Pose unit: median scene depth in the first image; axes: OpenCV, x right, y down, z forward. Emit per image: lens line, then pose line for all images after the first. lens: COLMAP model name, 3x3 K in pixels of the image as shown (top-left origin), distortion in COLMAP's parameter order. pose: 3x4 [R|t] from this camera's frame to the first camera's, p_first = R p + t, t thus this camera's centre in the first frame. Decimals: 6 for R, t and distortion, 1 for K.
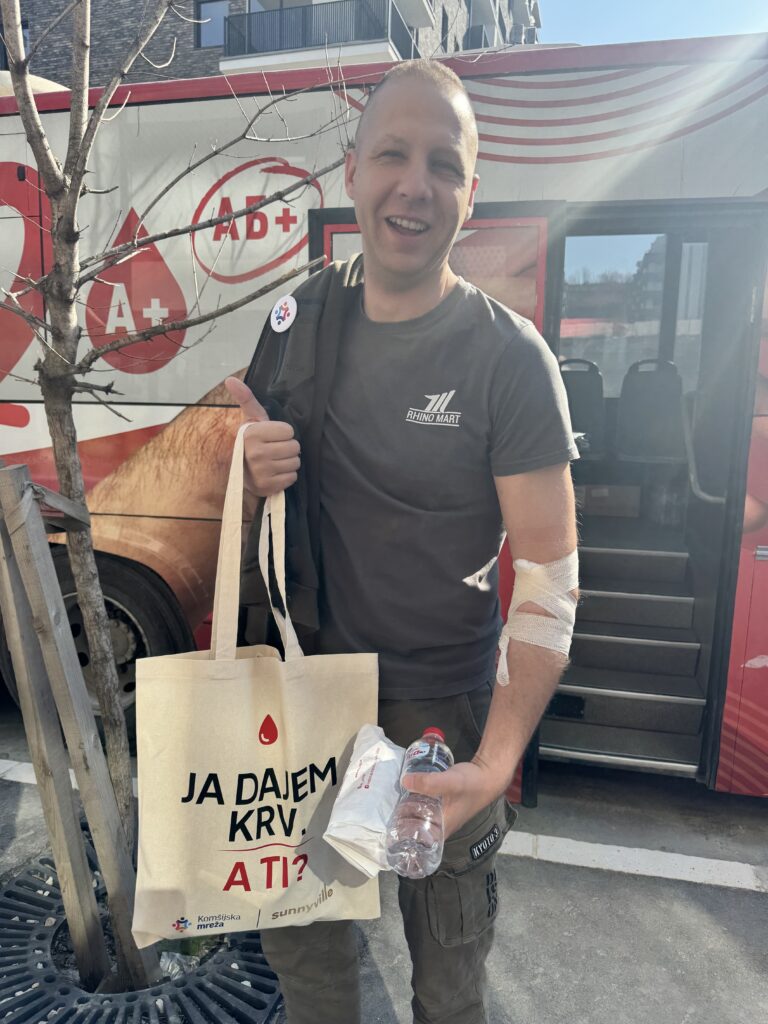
lens RADIAL K [[737.9, 0, 387.1], [0, 737.9, 521.9], [0, 0, 1]] dist [0.040811, -0.039478]
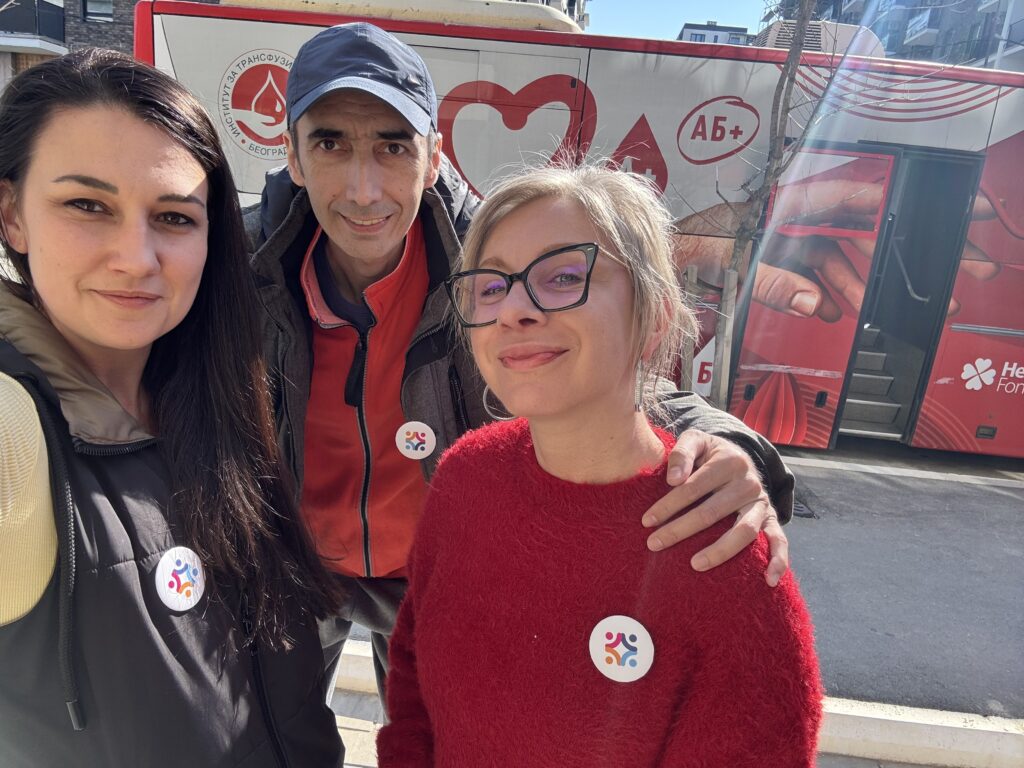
lens RADIAL K [[692.7, 0, 507.4], [0, 692.7, 391.3], [0, 0, 1]] dist [-0.002256, -0.004995]
pose [[0.983483, 0.022561, 0.179587, -0.956242], [-0.042776, 0.993066, 0.109503, 0.056828], [-0.175871, -0.115376, 0.977629, -0.608369]]
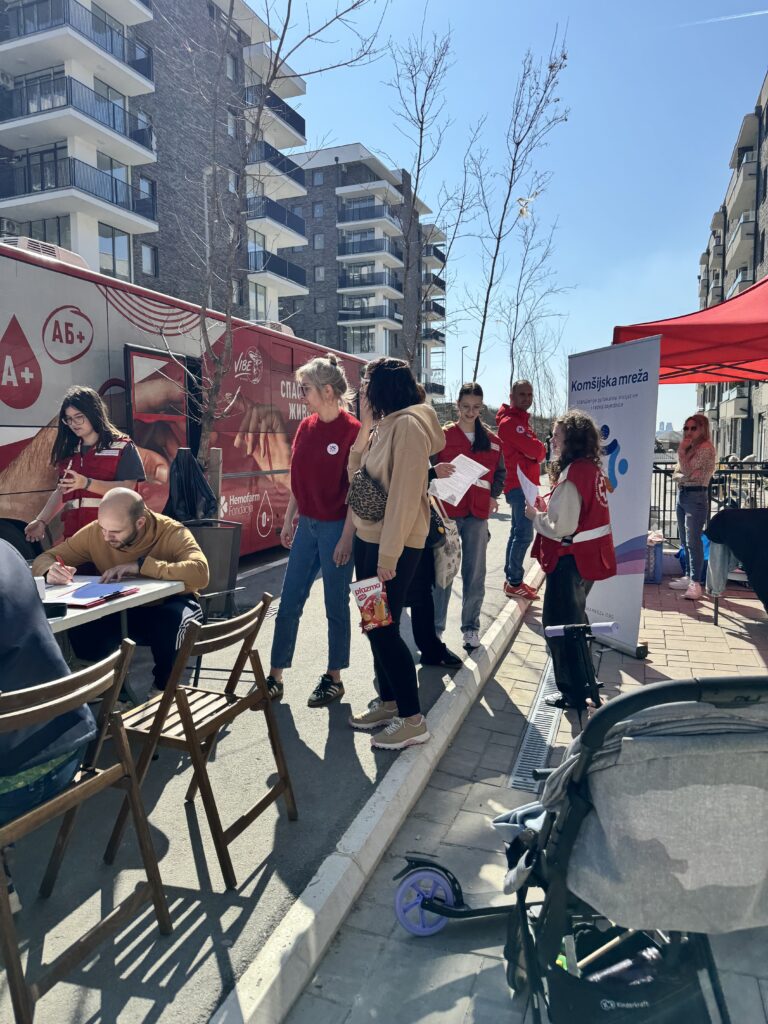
lens RADIAL K [[737.9, 0, 380.8], [0, 737.9, 518.6], [0, 0, 1]] dist [0.040811, -0.039478]
pose [[0.107982, -0.126581, 0.986061, -2.108201], [0.147581, 0.982912, 0.110015, -0.016835], [-0.983138, 0.133645, 0.124818, -0.005930]]
